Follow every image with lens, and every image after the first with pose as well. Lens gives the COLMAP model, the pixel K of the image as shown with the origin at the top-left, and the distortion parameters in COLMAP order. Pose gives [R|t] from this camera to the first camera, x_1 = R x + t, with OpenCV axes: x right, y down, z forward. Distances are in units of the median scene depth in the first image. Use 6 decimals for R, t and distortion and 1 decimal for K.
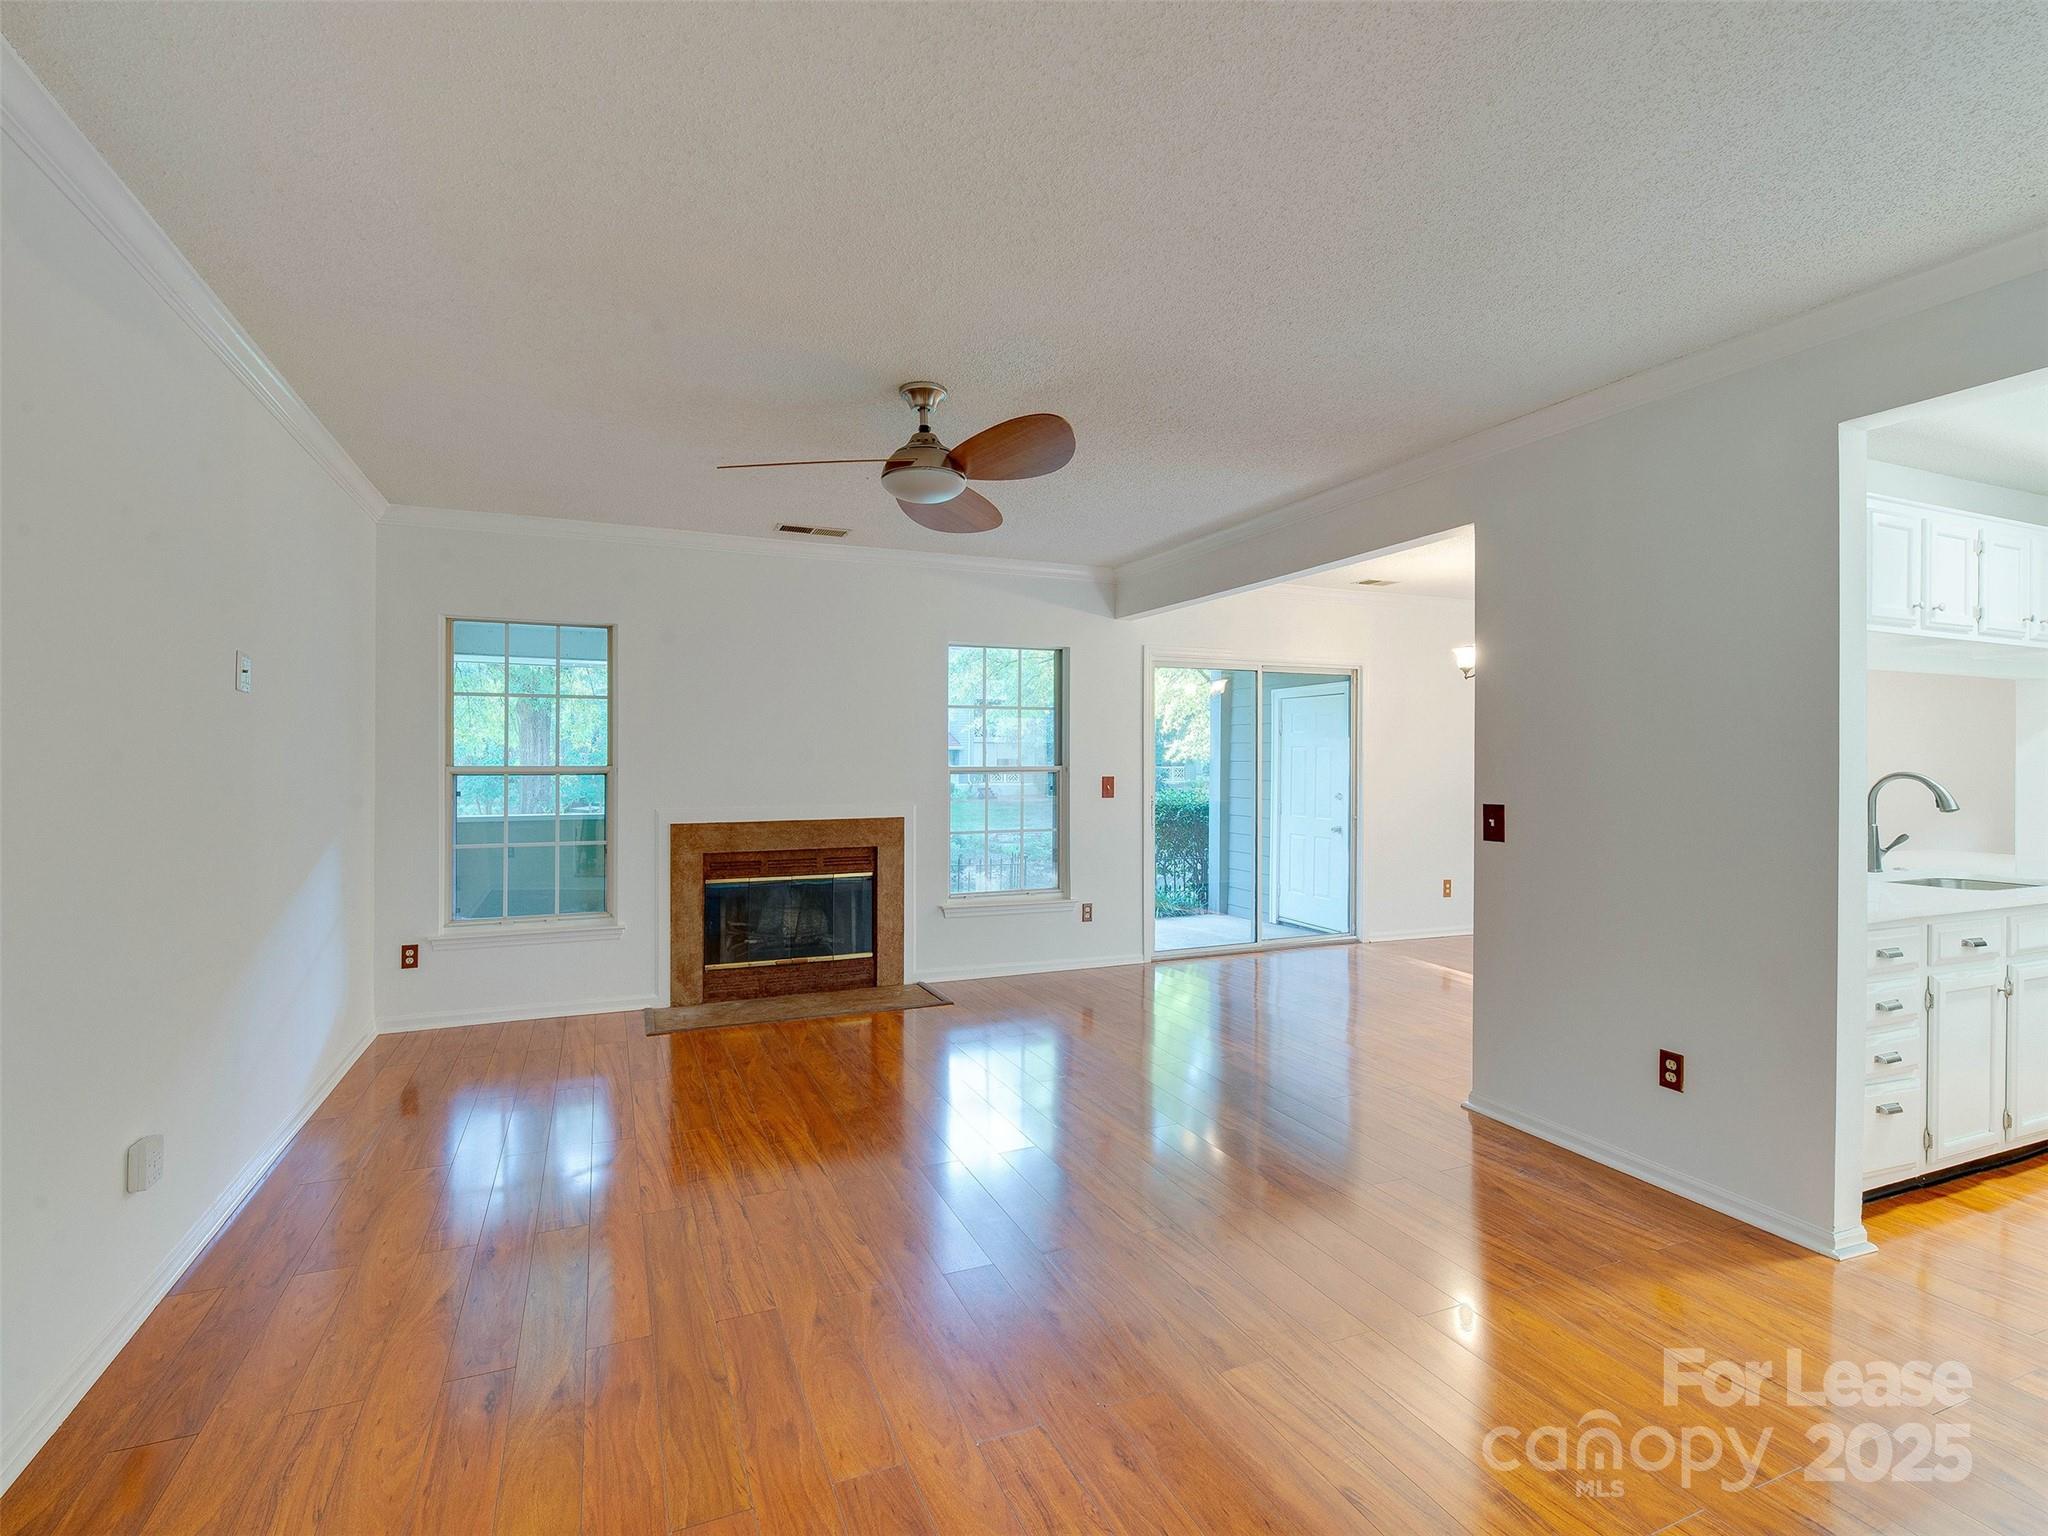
lens RADIAL K [[928.9, 0, 992.3], [0, 928.9, 761.3], [0, 0, 1]] dist [0.004948, -0.003347]
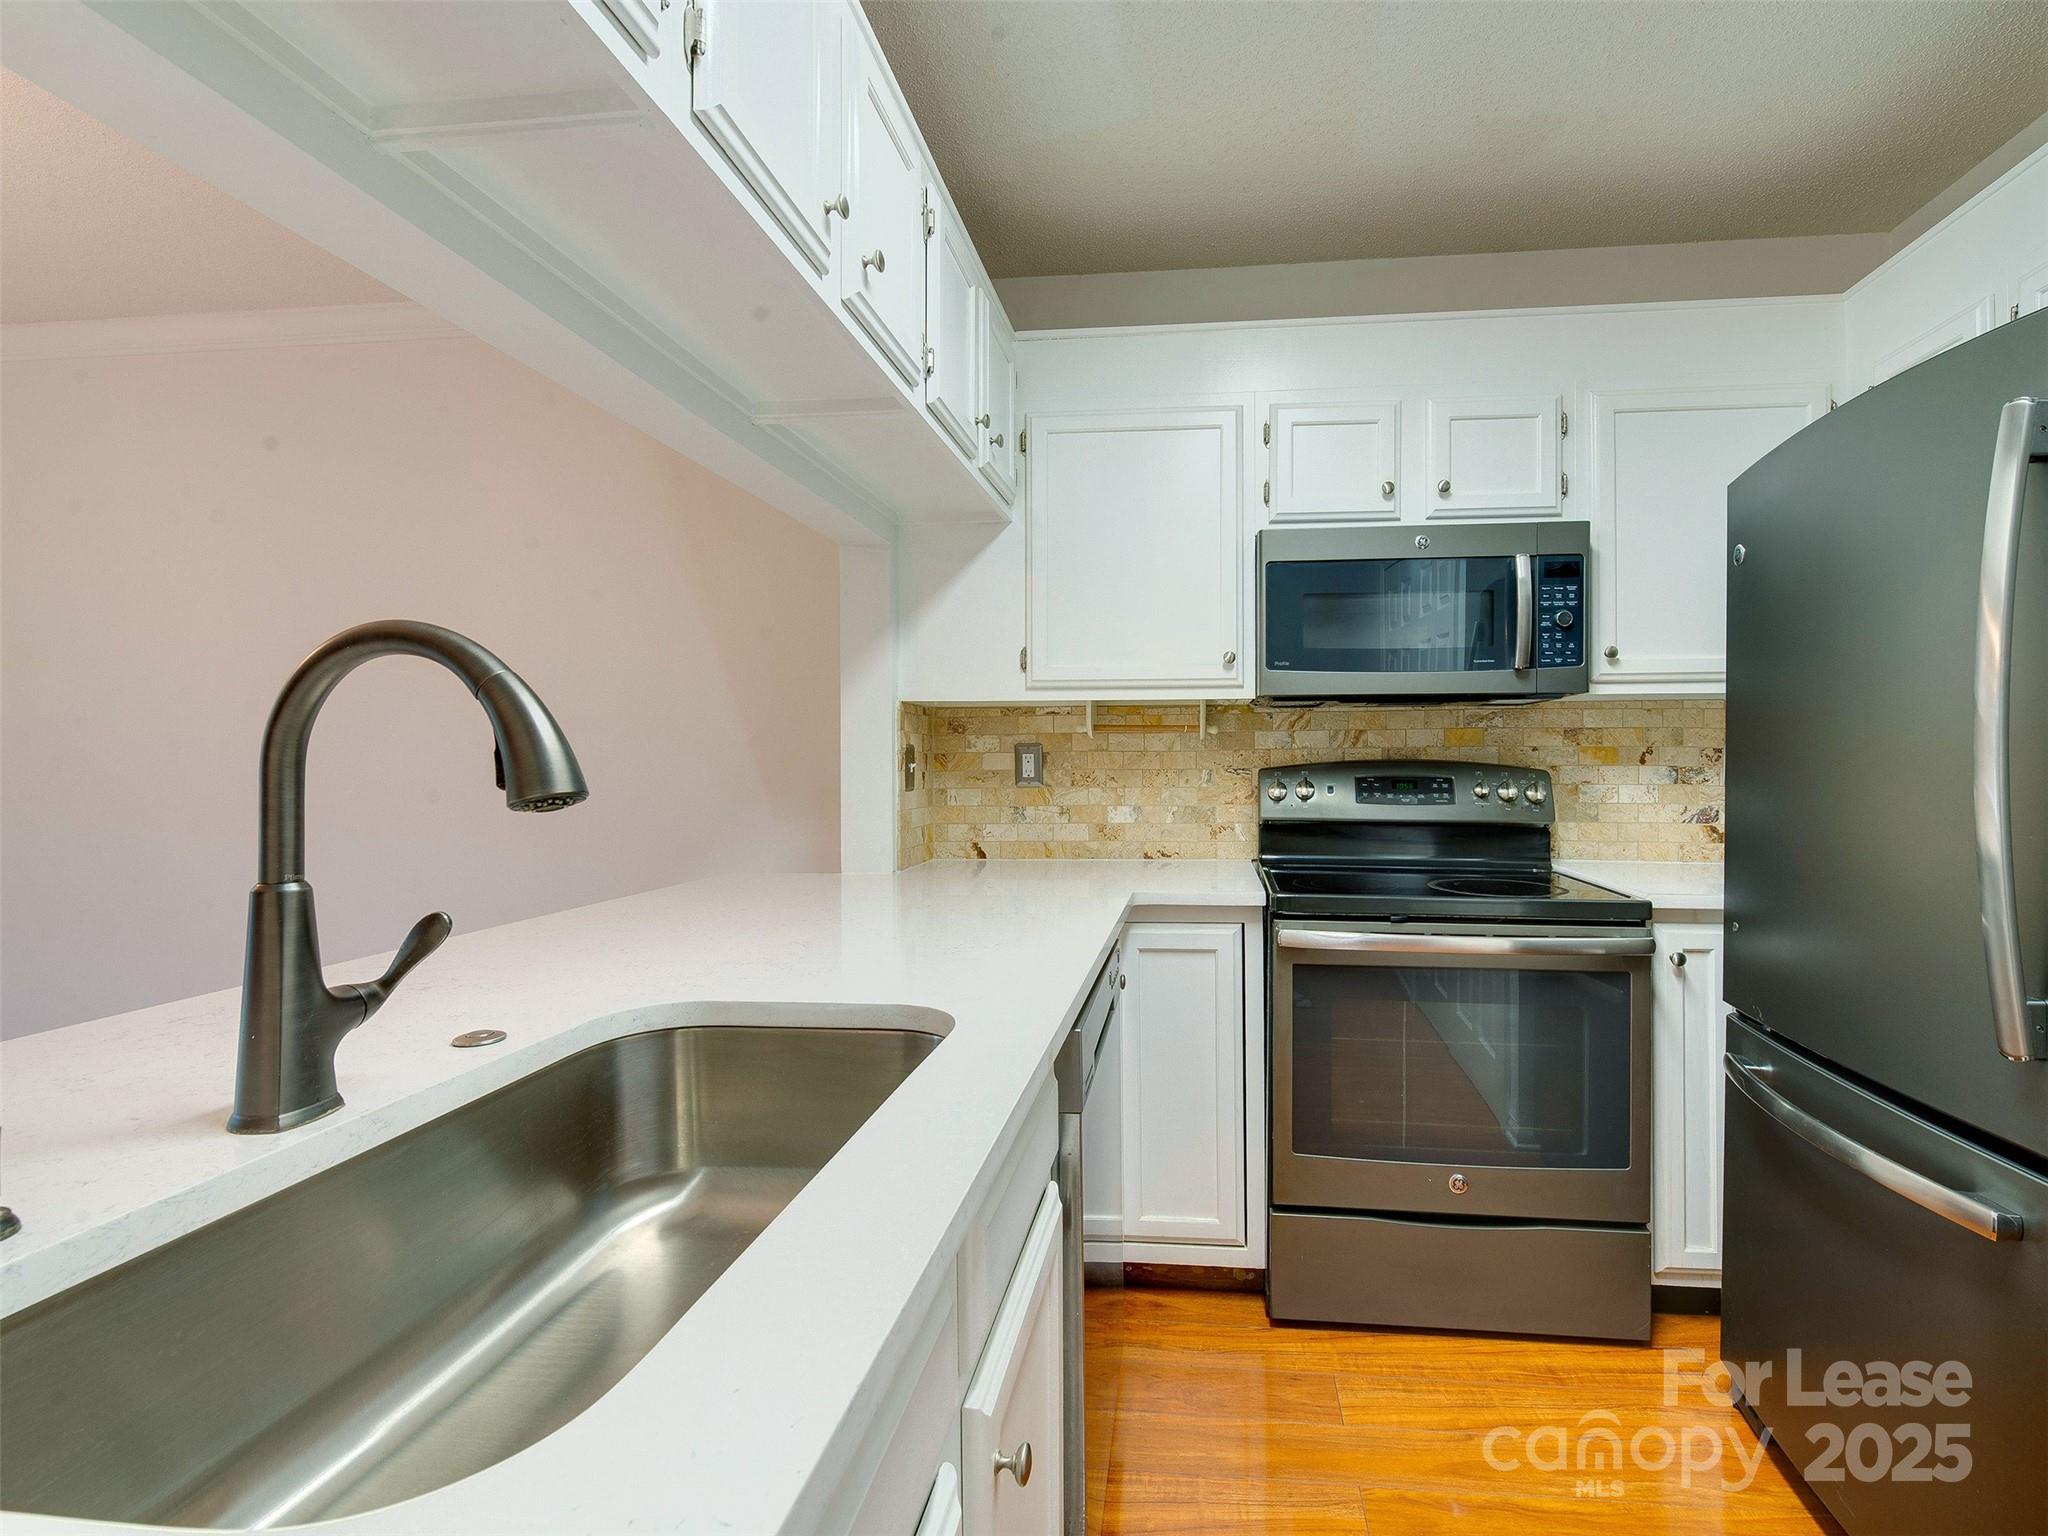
lens RADIAL K [[971.7, 0, 1136.8], [0, 971.7, 755.7], [0, 0, 1]] dist [0.000284, -0.000788]
pose [[0.446888, -0.005042, 0.894576, 0.598430], [0.003585, 0.999986, 0.003845, 0.028711], [-0.894583, 0.001489, 0.446899, 0.526686]]
